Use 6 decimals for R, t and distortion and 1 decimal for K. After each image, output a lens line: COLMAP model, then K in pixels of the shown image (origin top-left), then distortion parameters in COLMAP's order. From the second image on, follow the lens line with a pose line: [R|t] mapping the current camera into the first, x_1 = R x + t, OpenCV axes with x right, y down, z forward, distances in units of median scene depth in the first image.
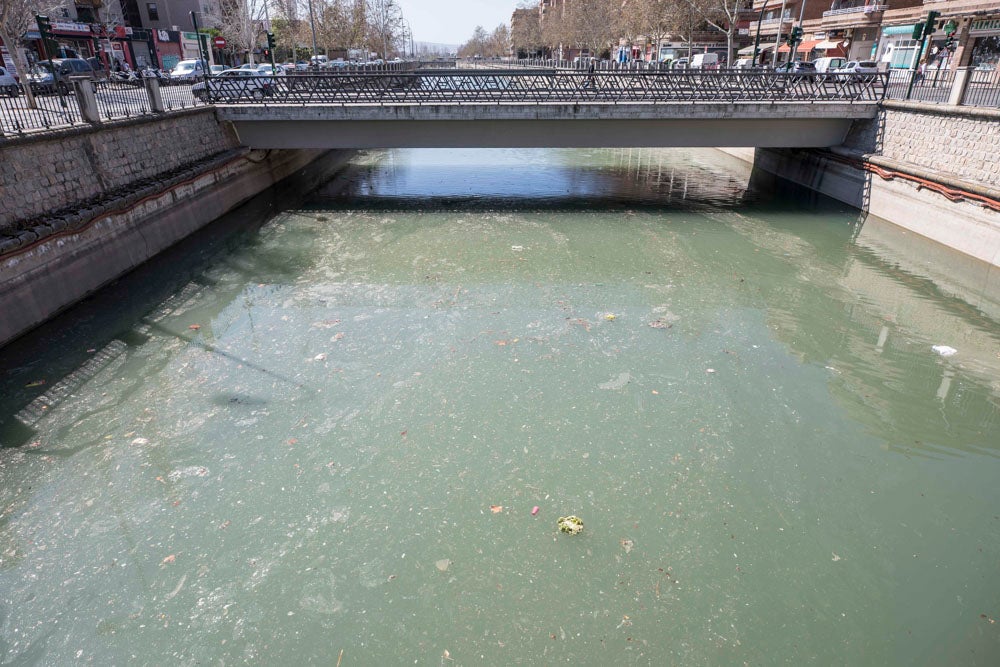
lens RADIAL K [[577.0, 0, 501.2], [0, 577.0, 312.0], [0, 0, 1]] dist [-0.024279, 0.033657]
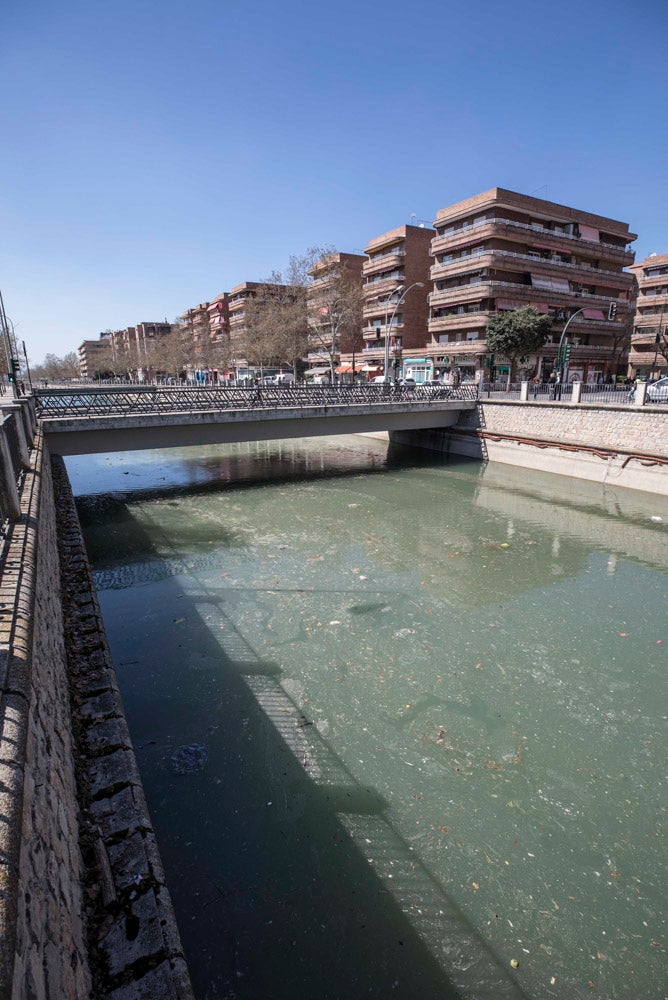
lens RADIAL K [[454.8, 0, 334.0], [0, 454.8, 500.0], [0, 0, 1]] dist [-0.043949, 0.013945]
pose [[0.902334, -0.121502, 0.413559, -0.357055], [0.182879, 0.976728, -0.112060, 0.013264], [-0.390319, 0.176747, 0.903555, -0.037486]]
